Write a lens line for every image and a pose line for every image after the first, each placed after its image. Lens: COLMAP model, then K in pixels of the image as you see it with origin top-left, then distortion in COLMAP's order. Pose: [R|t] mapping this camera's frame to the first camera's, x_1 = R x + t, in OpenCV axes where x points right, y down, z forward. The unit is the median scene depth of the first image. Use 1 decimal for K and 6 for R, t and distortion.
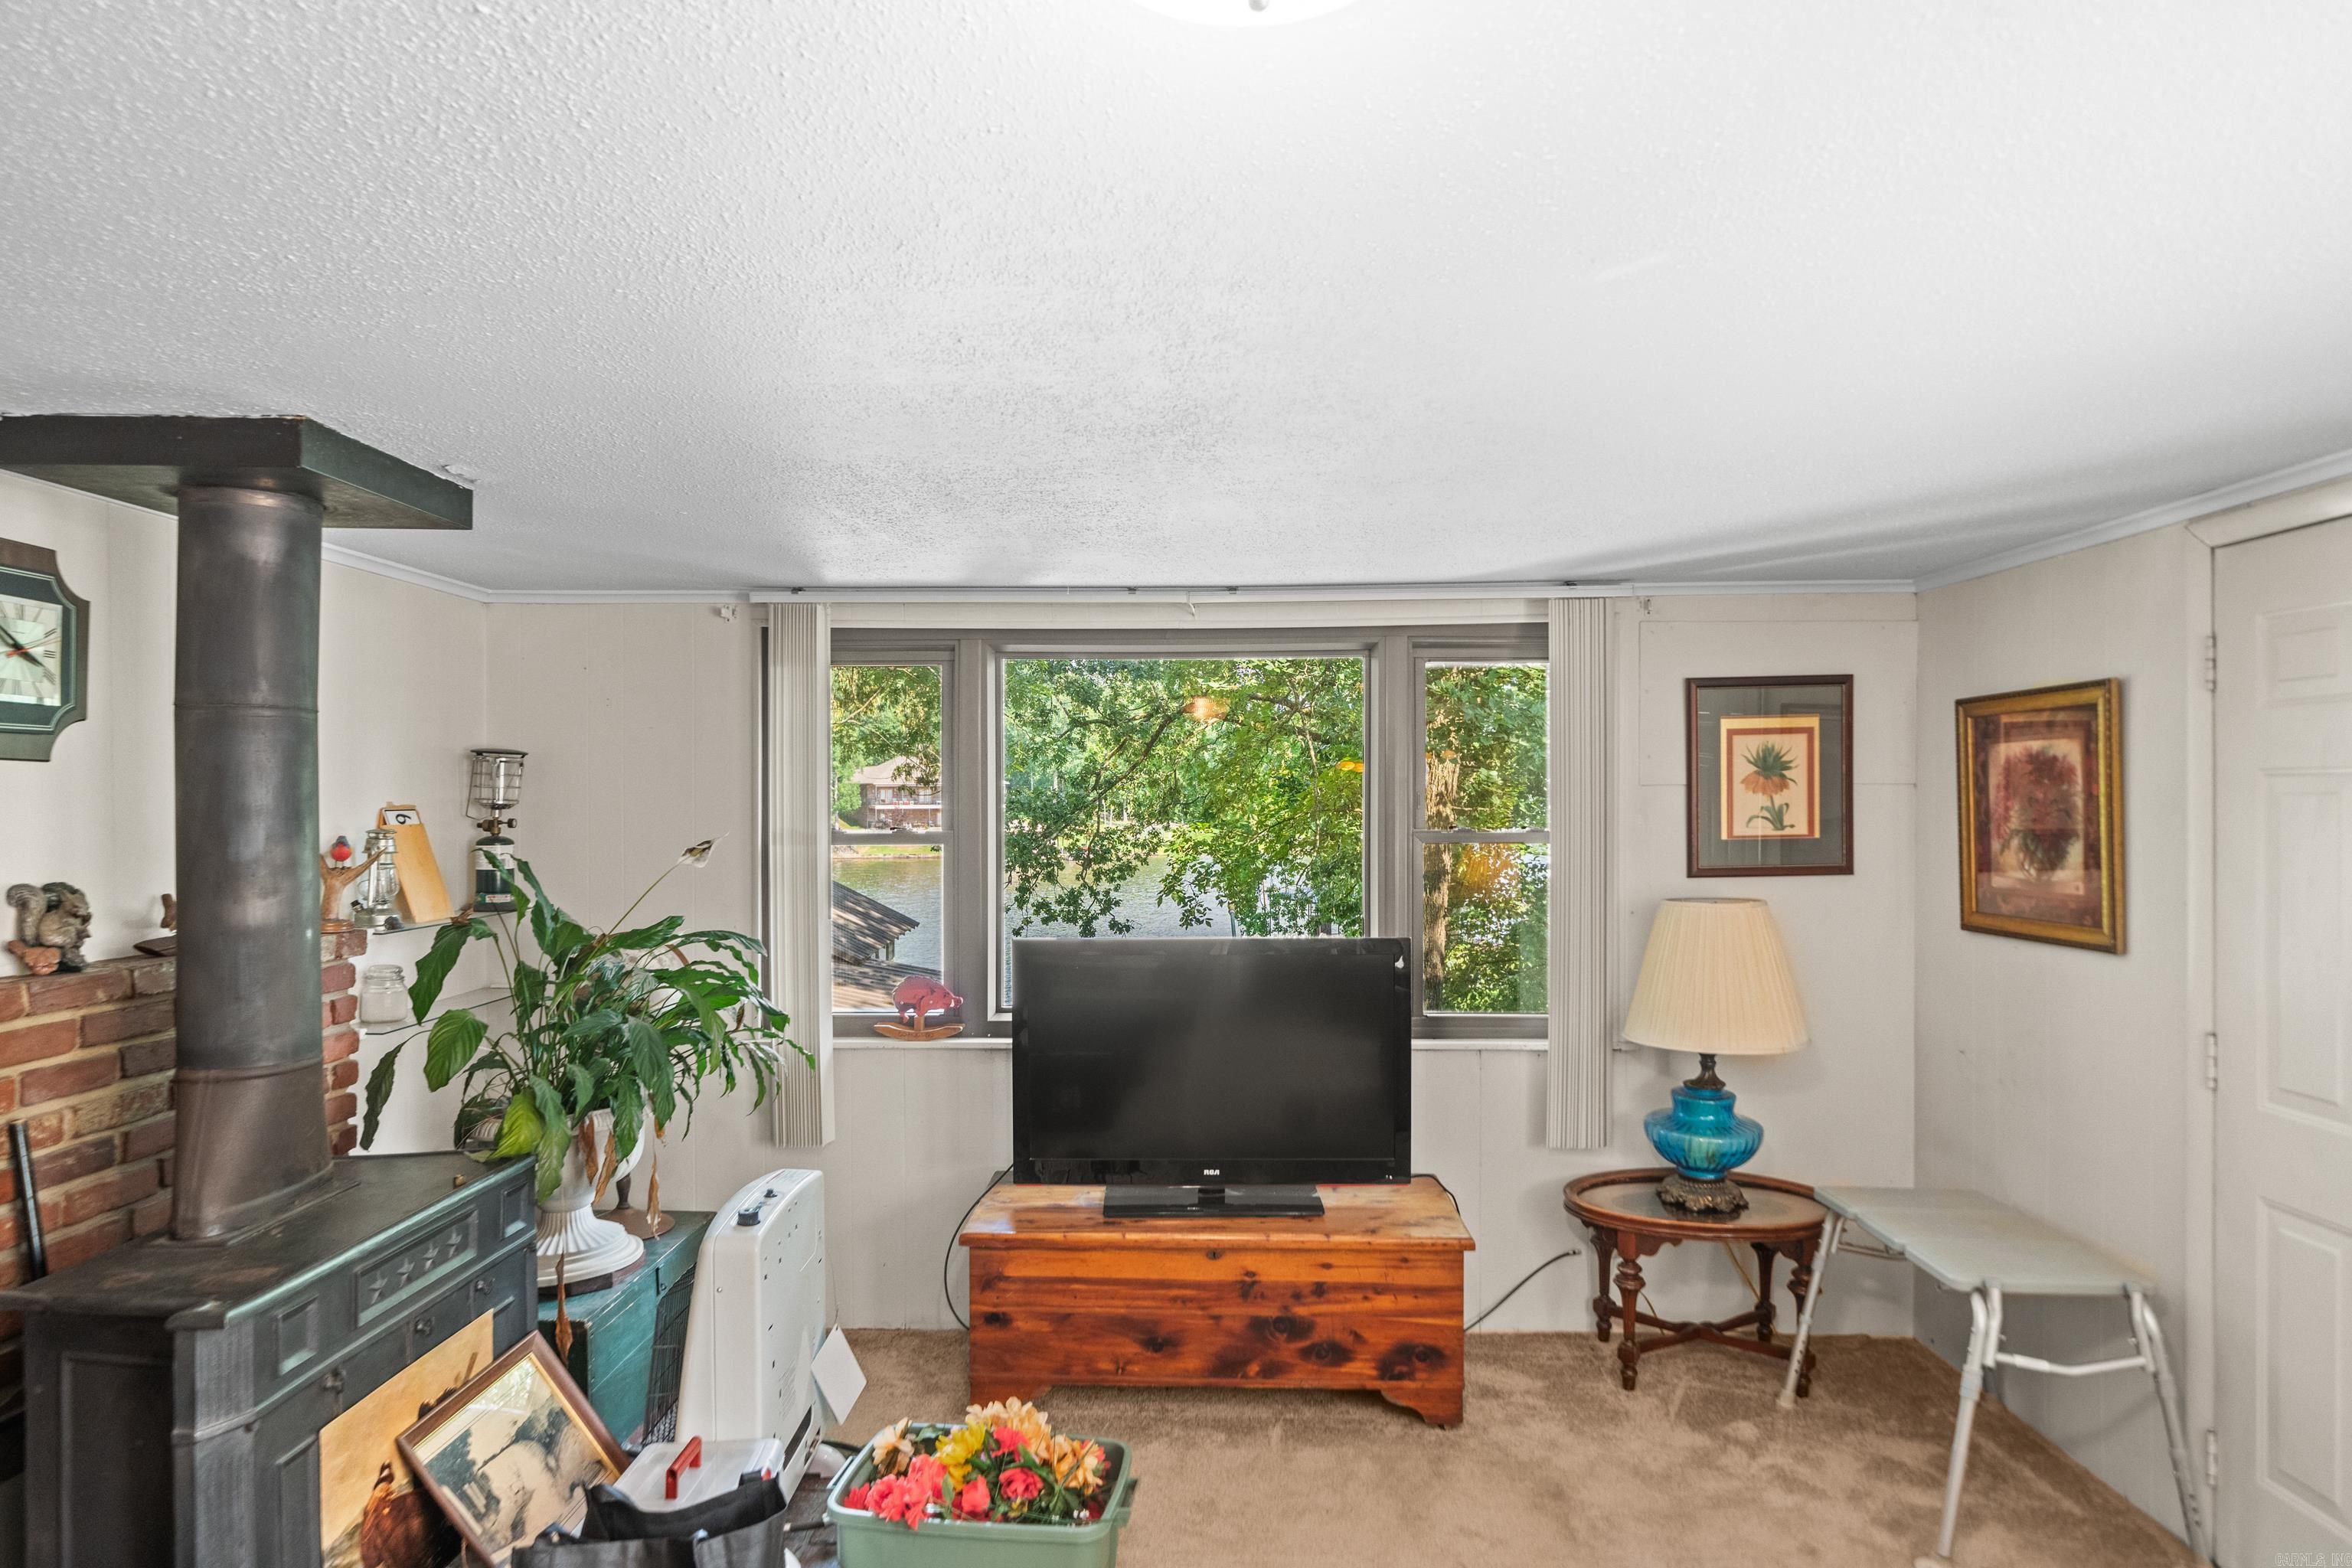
lens RADIAL K [[1345.7, 0, 1176.0], [0, 1345.7, 784.0], [0, 0, 1]] dist [0.007385, 0.001627]
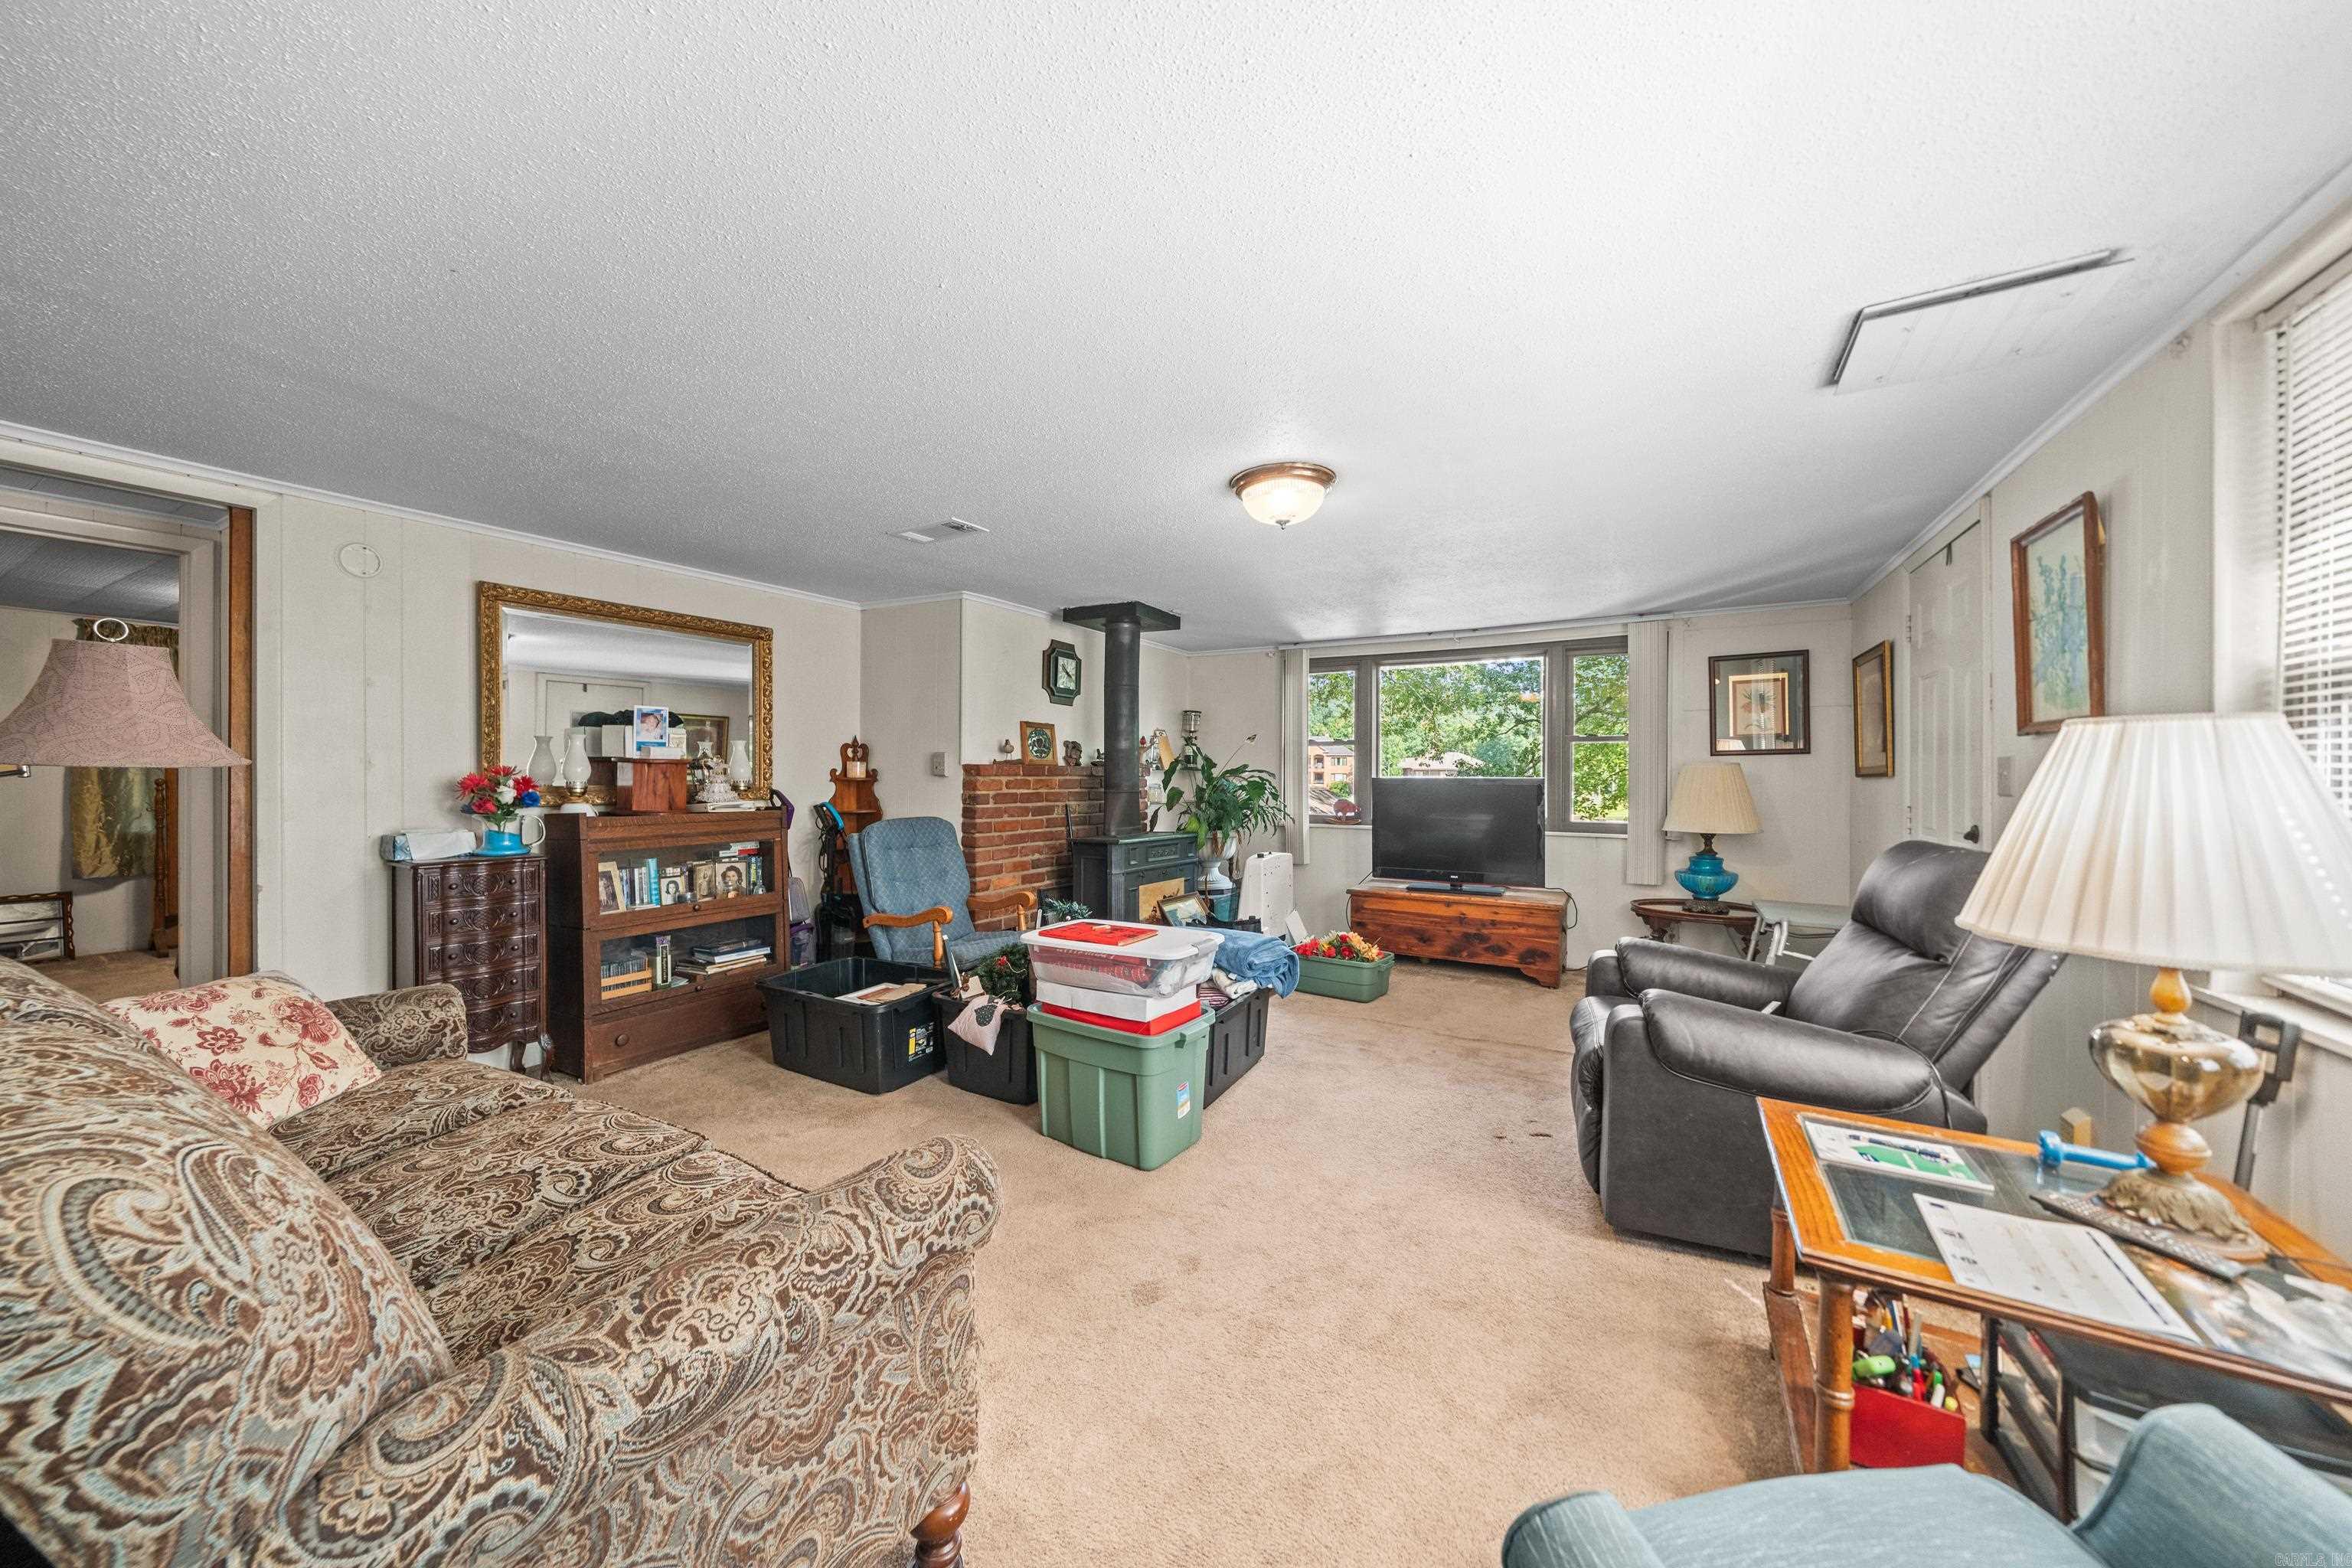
lens RADIAL K [[818.9, 0, 1177.0], [0, 818.9, 789.9], [0, 0, 1]] dist [-0.000400, -0.000021]
pose [[0.874348, 0.017079, -0.484998, 0.316061], [-0.005677, 0.999672, 0.024969, 0.107626], [0.485265, -0.019078, 0.874159, -0.529957]]
